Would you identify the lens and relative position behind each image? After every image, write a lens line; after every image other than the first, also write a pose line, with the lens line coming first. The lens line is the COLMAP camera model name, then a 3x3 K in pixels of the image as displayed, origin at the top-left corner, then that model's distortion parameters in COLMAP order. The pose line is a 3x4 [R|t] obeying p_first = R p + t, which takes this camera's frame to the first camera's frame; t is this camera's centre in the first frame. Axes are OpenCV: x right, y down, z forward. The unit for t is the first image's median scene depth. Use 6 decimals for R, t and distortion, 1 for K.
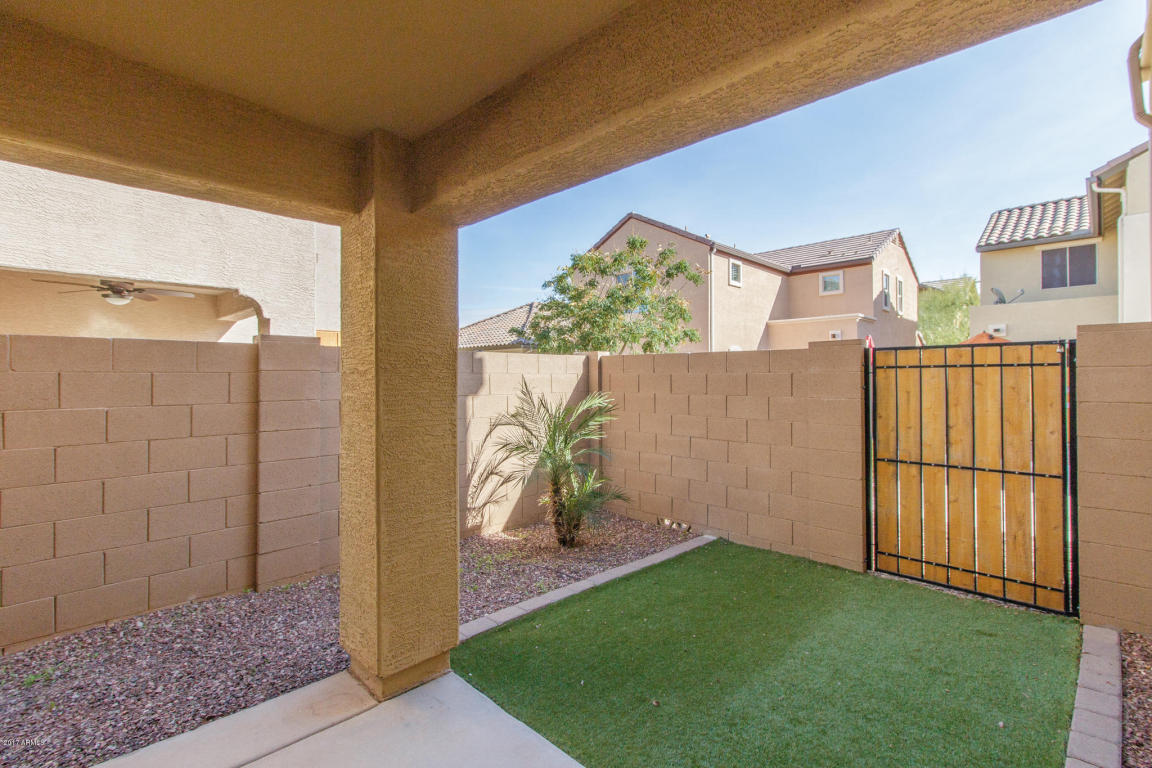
lens RADIAL K [[528.4, 0, 575.9], [0, 528.4, 380.6], [0, 0, 1]] dist [0.000092, 0.000431]
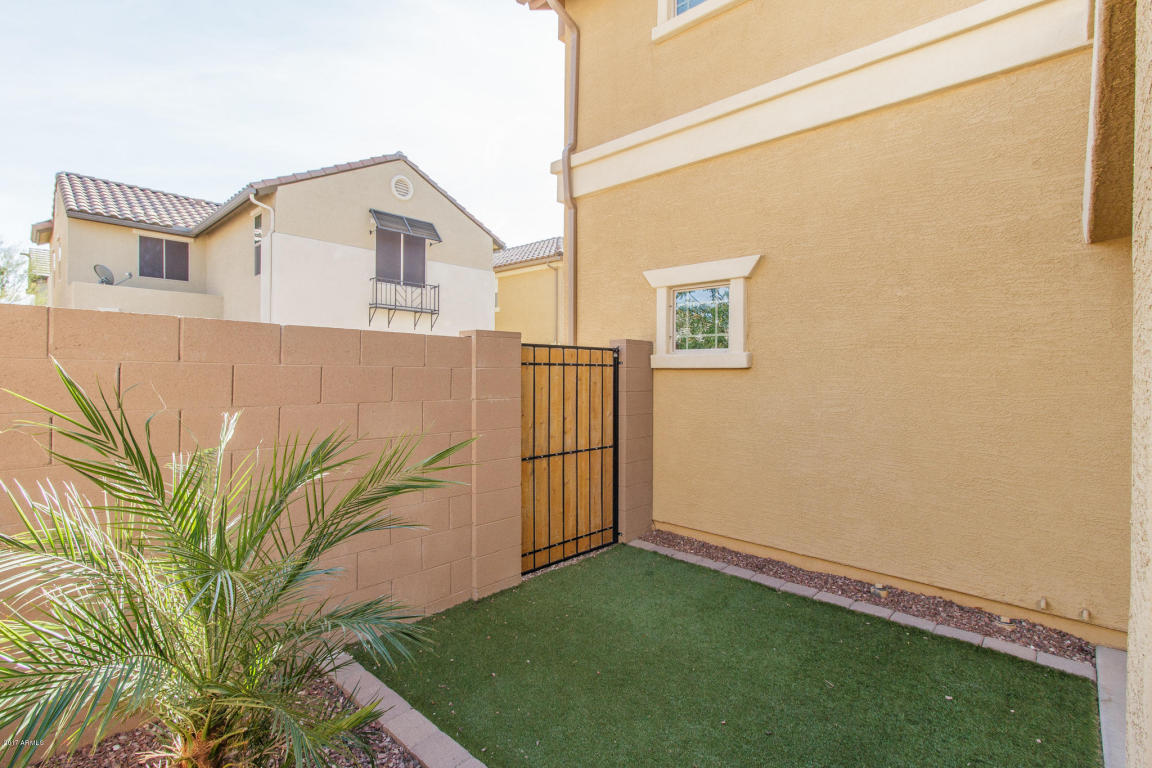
lens RADIAL K [[528.4, 0, 575.2], [0, 528.4, 380.8], [0, 0, 1]] dist [0.000092, 0.000431]
pose [[-0.039931, -0.012820, 0.999120, -0.109532], [-0.006748, 0.999898, 0.012561, -0.001839], [-0.999180, -0.006240, -0.040014, 0.267682]]
